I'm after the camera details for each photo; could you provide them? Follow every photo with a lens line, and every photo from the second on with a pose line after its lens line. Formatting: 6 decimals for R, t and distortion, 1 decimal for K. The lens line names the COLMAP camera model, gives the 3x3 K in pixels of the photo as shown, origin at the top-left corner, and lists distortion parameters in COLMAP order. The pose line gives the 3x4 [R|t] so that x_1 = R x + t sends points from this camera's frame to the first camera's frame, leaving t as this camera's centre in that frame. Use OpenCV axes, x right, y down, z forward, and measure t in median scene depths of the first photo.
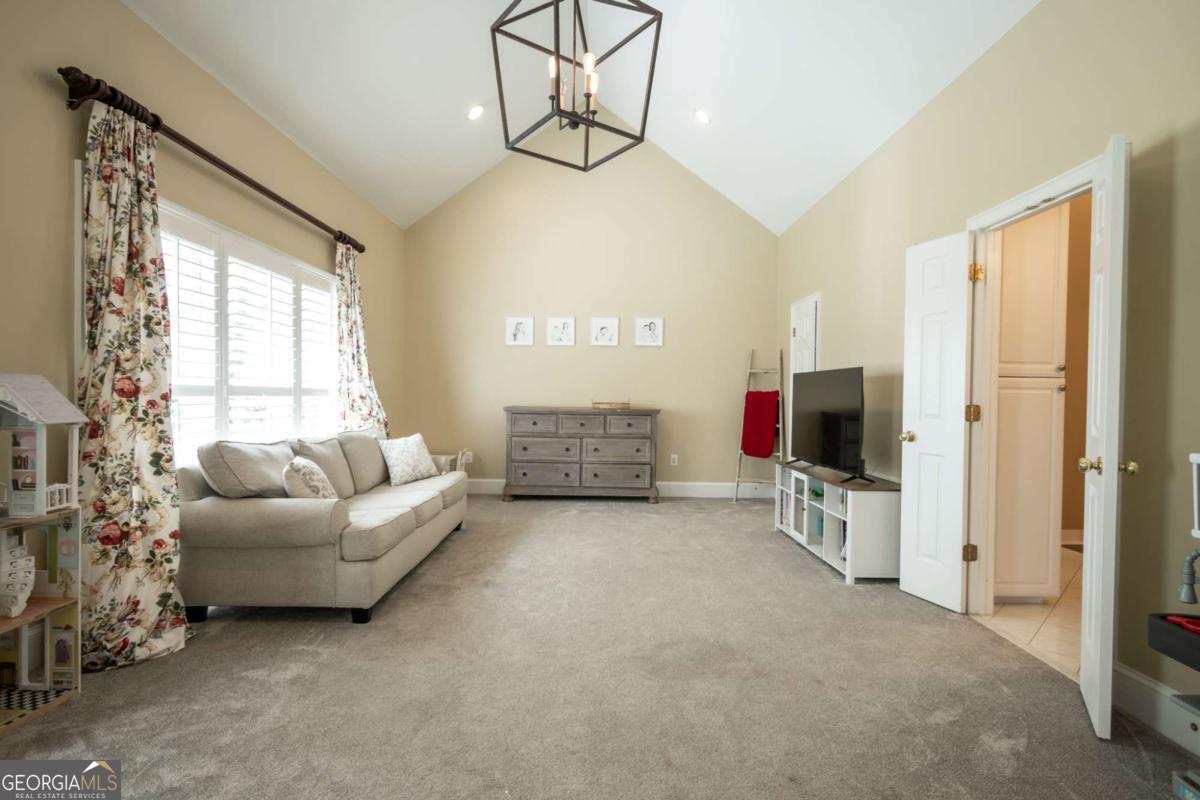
lens RADIAL K [[592.6, 0, 608.8], [0, 592.6, 401.6], [0, 0, 1]] dist [0.004981, -0.004084]
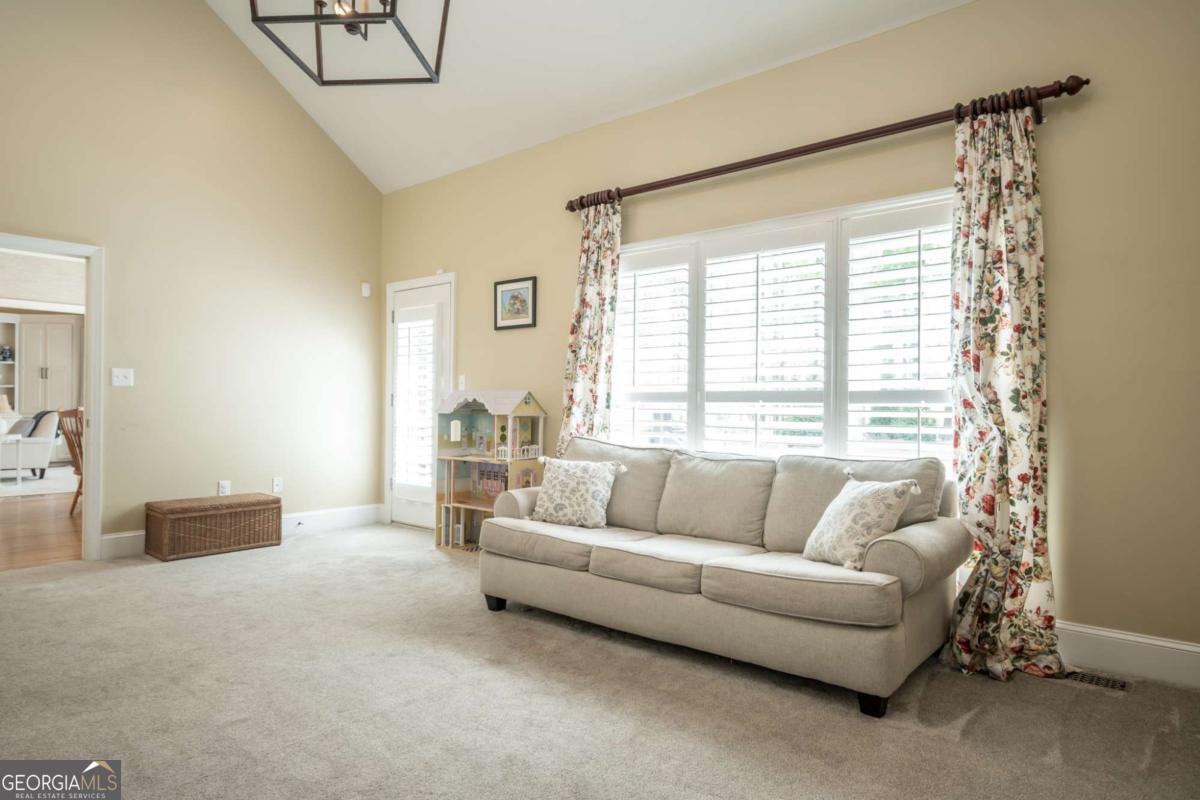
lens RADIAL K [[711.1, 0, 601.4], [0, 711.1, 396.7], [0, 0, 1]] dist [-0.006276, -0.001230]
pose [[-0.661087, -0.022578, -0.749970, 0.353673], [-0.021239, 0.999710, -0.011374, -0.001131], [0.750009, 0.008409, -0.661374, 1.654069]]
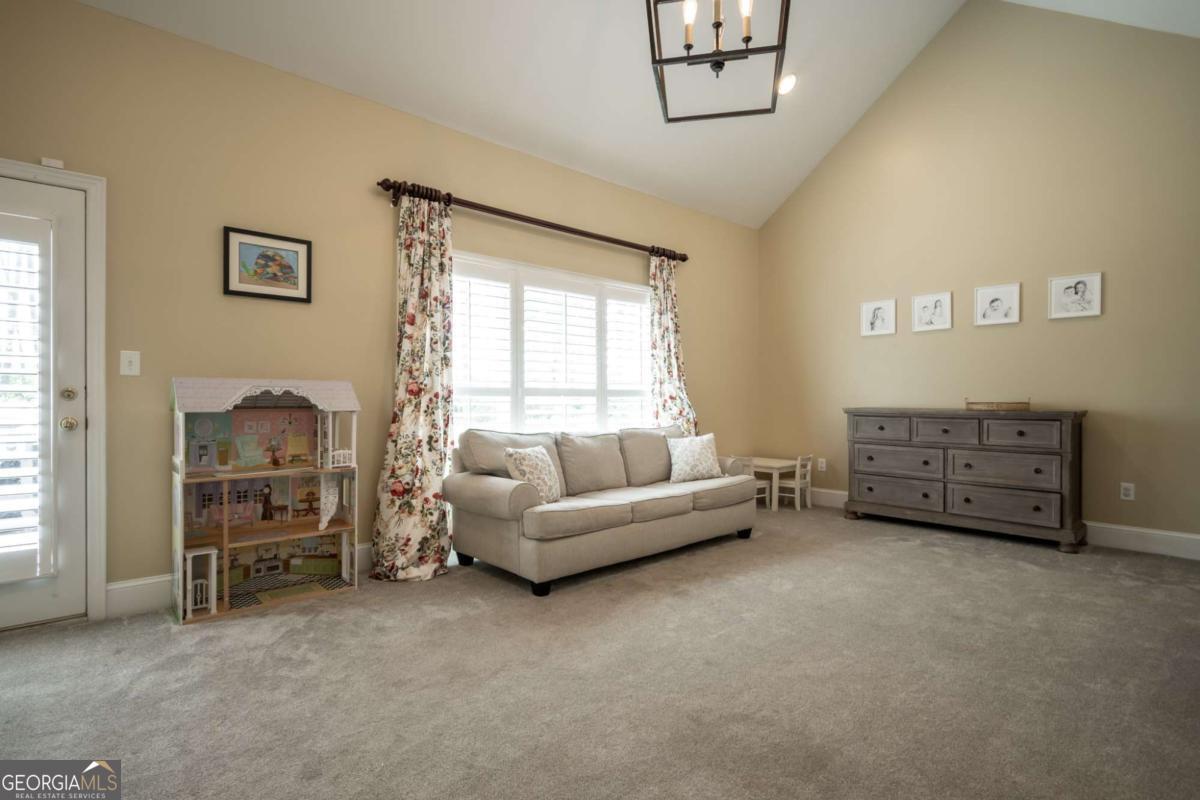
lens RADIAL K [[592.6, 0, 595.5], [0, 592.6, 399.9], [0, 0, 1]] dist [0.004981, -0.004084]
pose [[0.657193, -0.012793, -0.753614, 0.412240], [0.000439, 0.999862, -0.016591, 0.020012], [0.753723, 0.010573, 0.657108, 0.285963]]
